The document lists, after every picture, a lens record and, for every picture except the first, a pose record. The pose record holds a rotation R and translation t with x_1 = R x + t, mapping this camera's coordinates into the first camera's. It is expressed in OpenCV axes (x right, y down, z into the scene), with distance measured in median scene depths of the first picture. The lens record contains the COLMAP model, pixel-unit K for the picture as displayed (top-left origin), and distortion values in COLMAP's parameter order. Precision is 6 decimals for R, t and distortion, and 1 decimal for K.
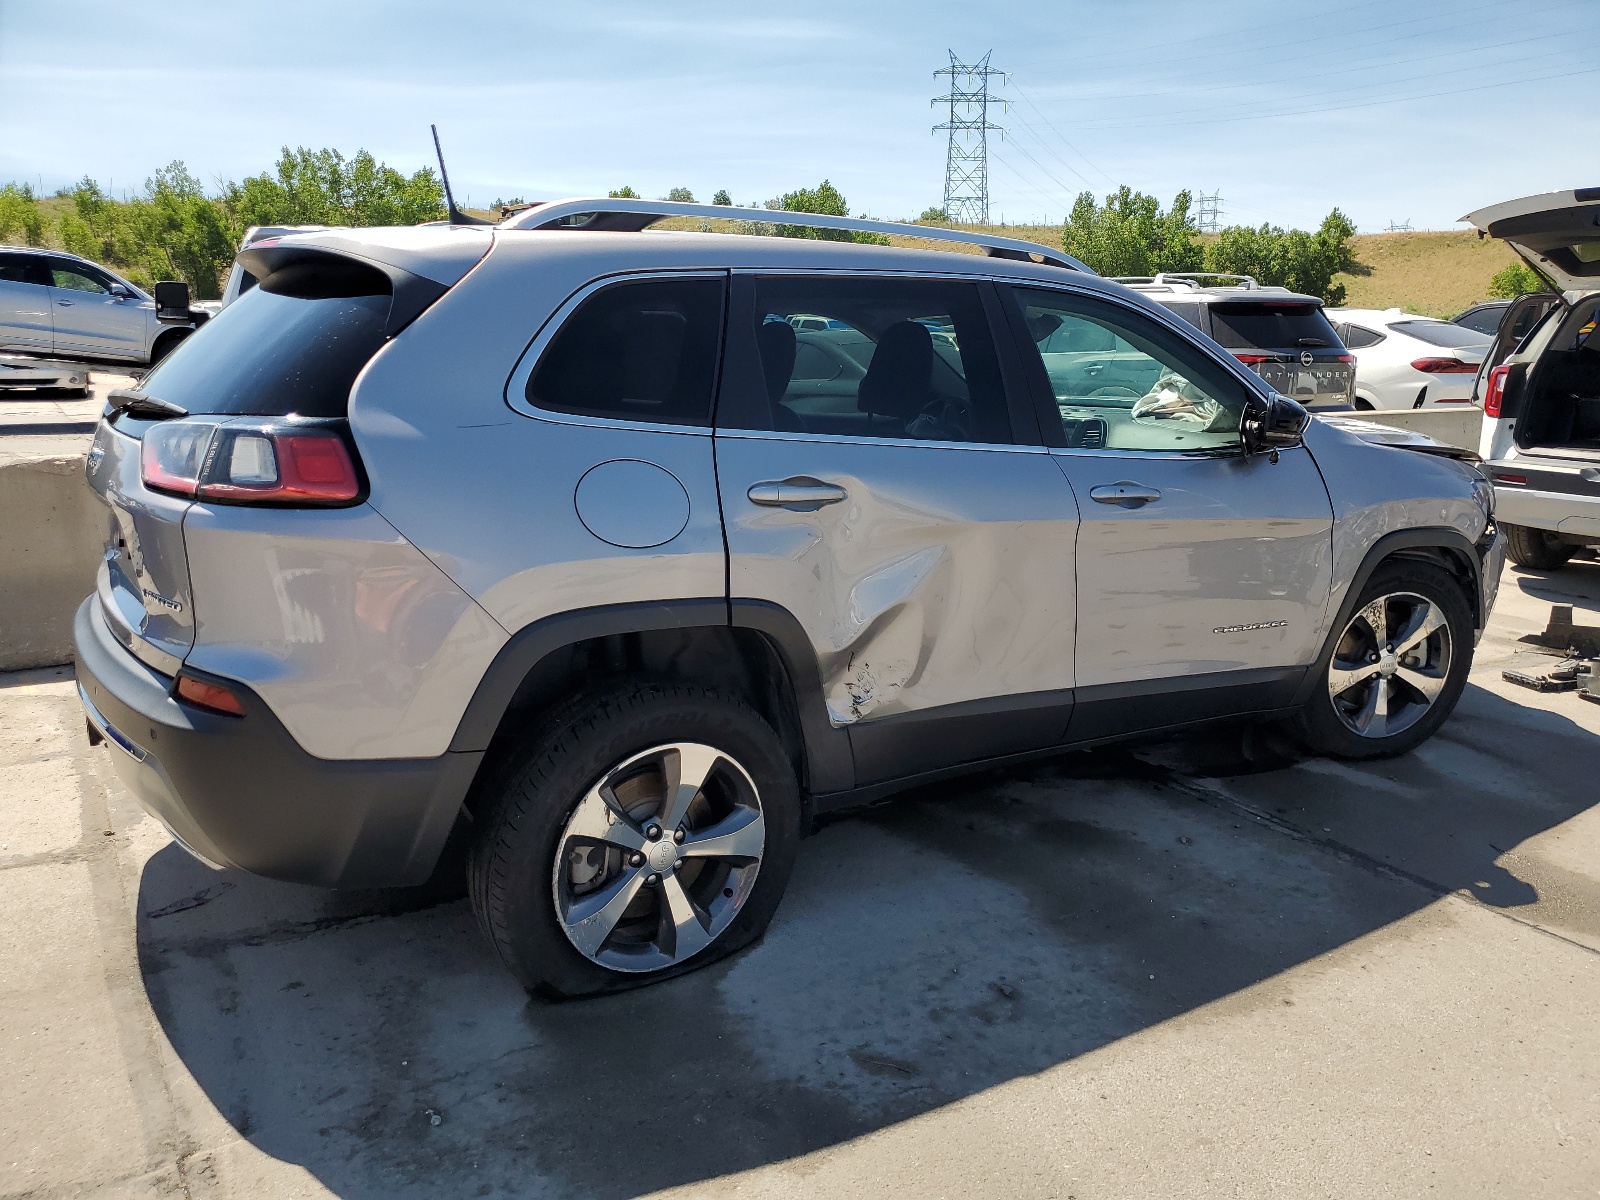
lens RADIAL K [[1254.6, 0, 801.6], [0, 1254.6, 593.4], [0, 0, 1]] dist [0.009314, 0.002205]
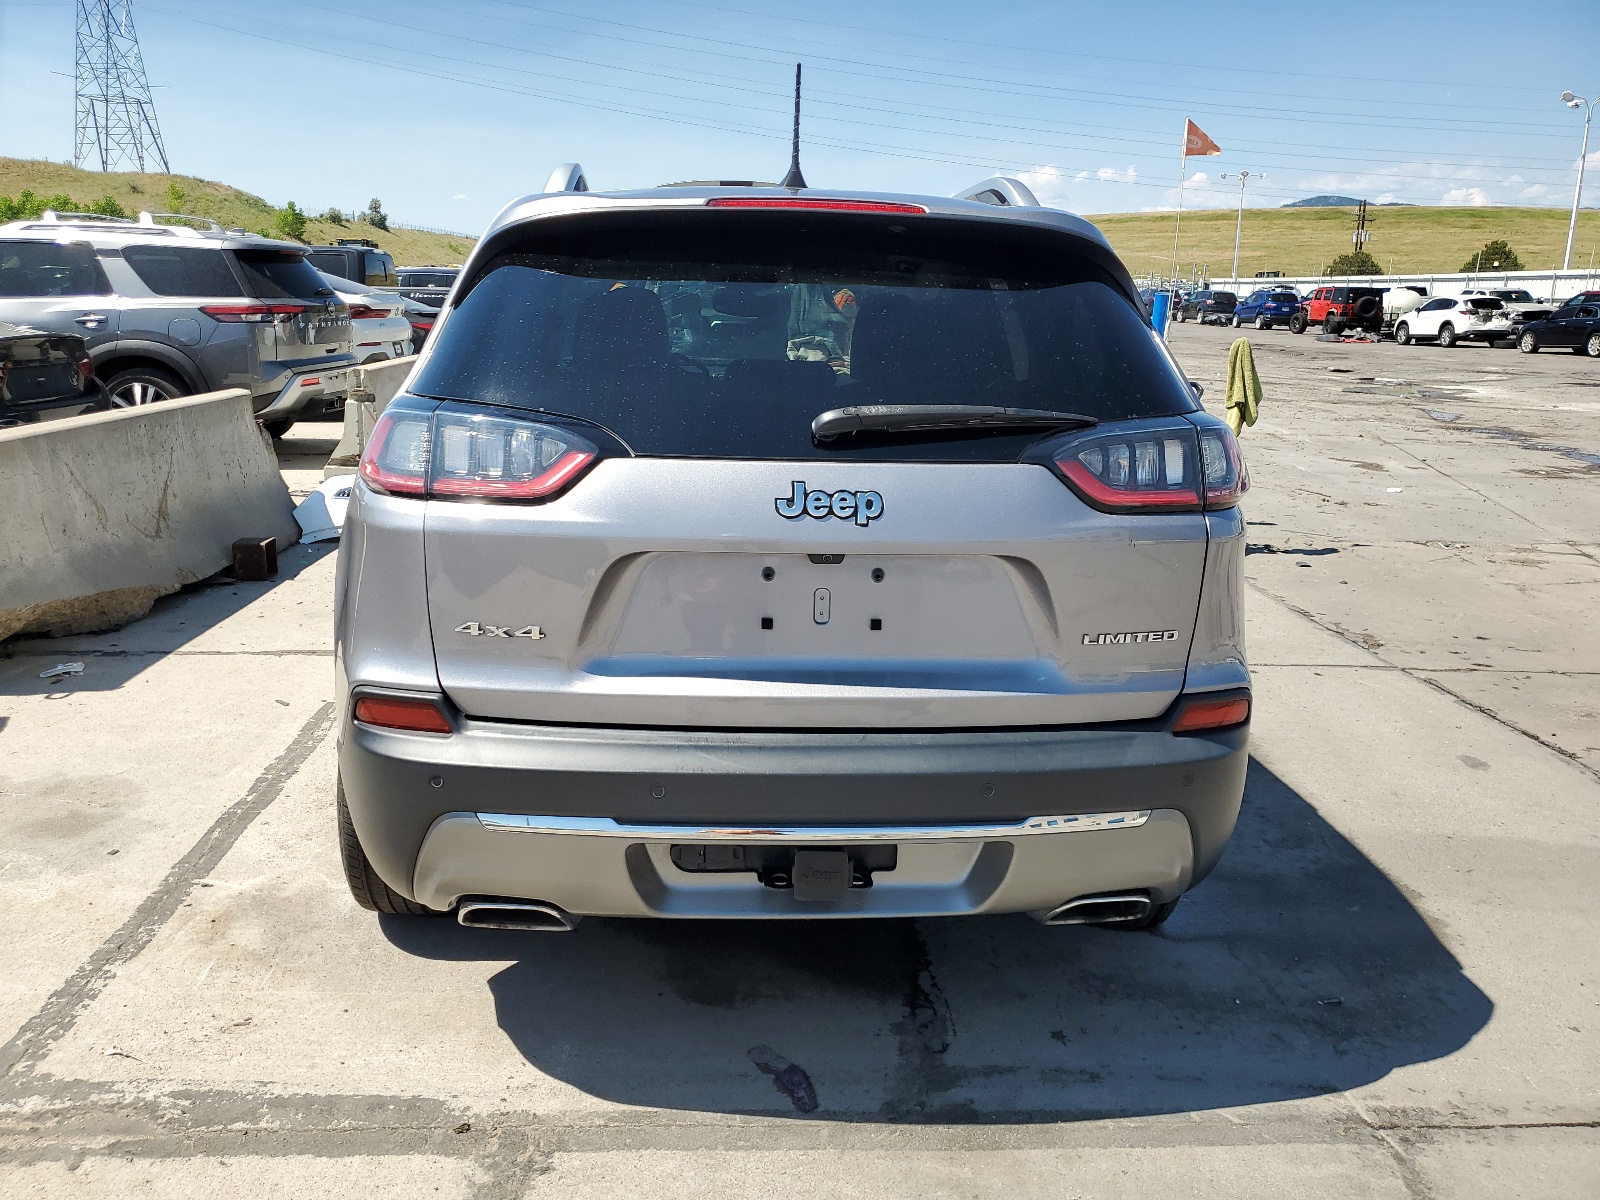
lens RADIAL K [[1254.6, 0, 757.6], [0, 1254.6, 612.6], [0, 0, 1]] dist [0.009314, 0.002205]
pose [[0.494230, -0.214207, 0.842527, -1.151581], [0.160506, 0.974989, 0.153731, -0.159164], [-0.854385, 0.059252, 0.516251, 0.650833]]
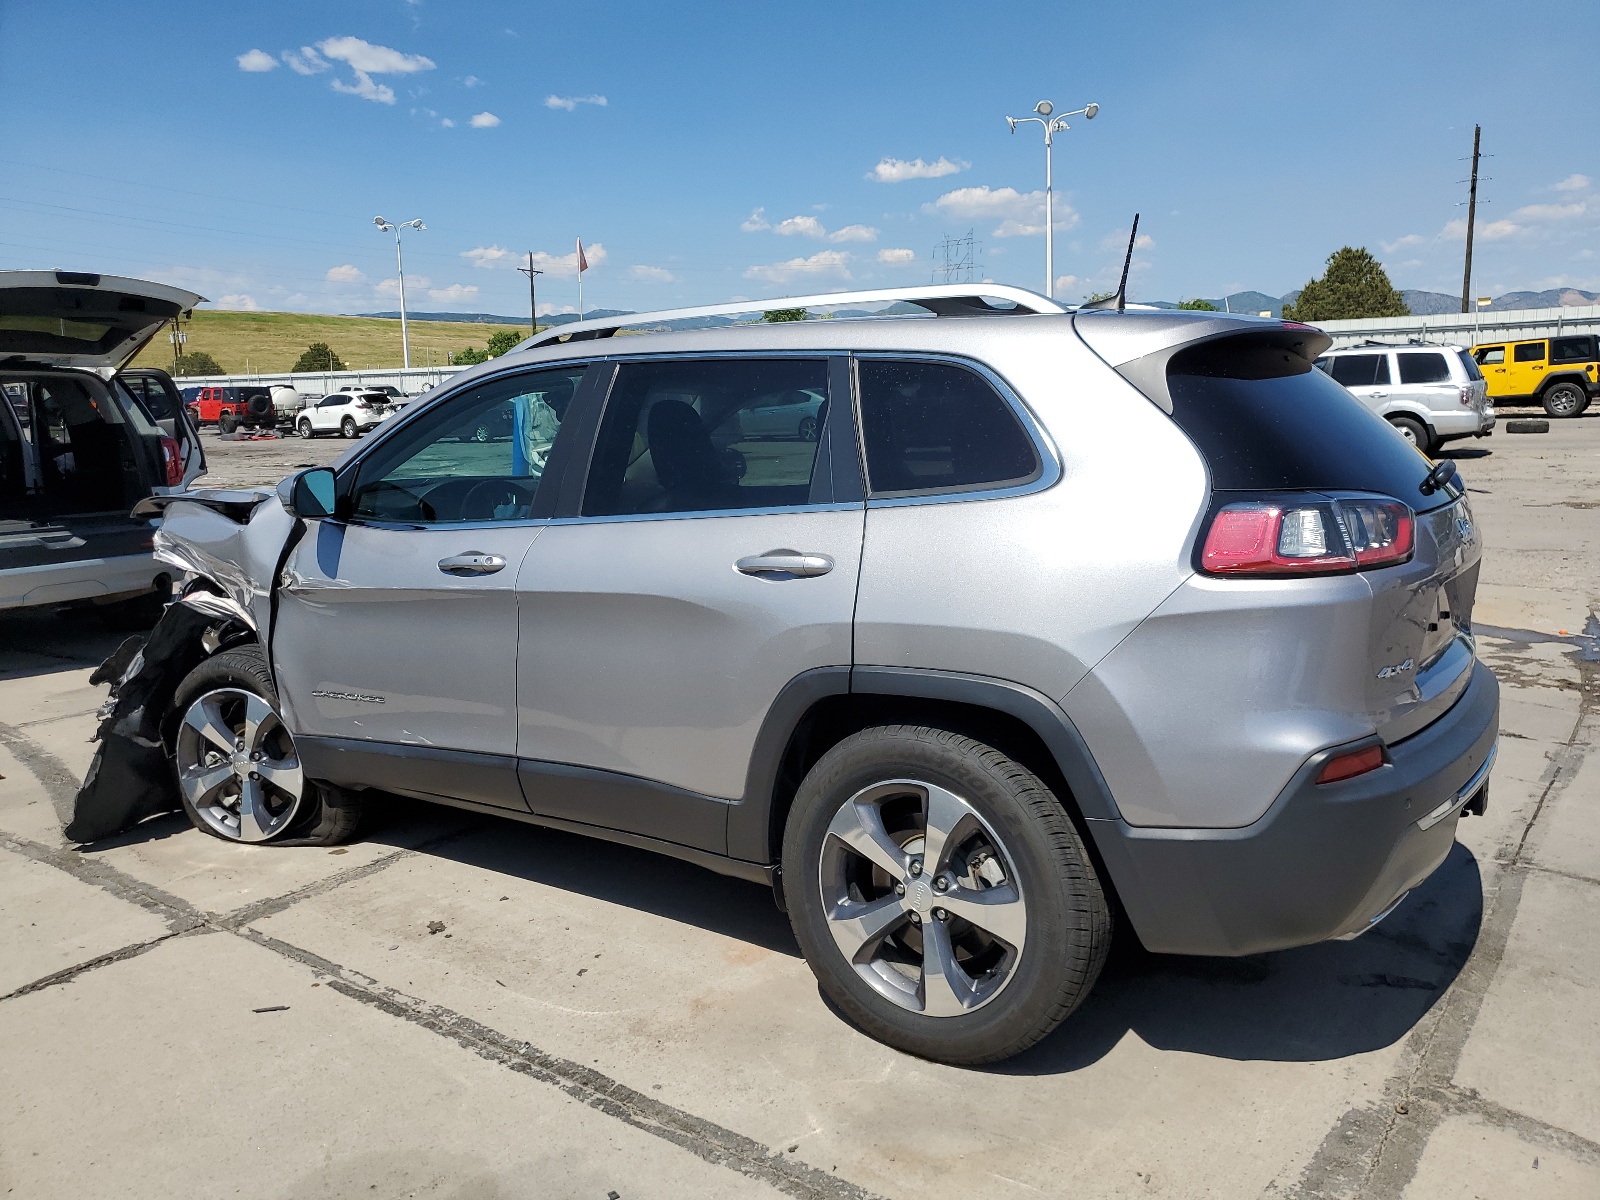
lens RADIAL K [[1254.6, 0, 805.3], [0, 1254.6, 606.9], [0, 0, 1]] dist [0.009314, 0.002205]
pose [[-0.377846, -0.158109, 0.912269, -1.252707], [0.200156, 0.948063, 0.247214, -0.397097], [-0.903974, 0.276005, -0.326575, 1.776509]]
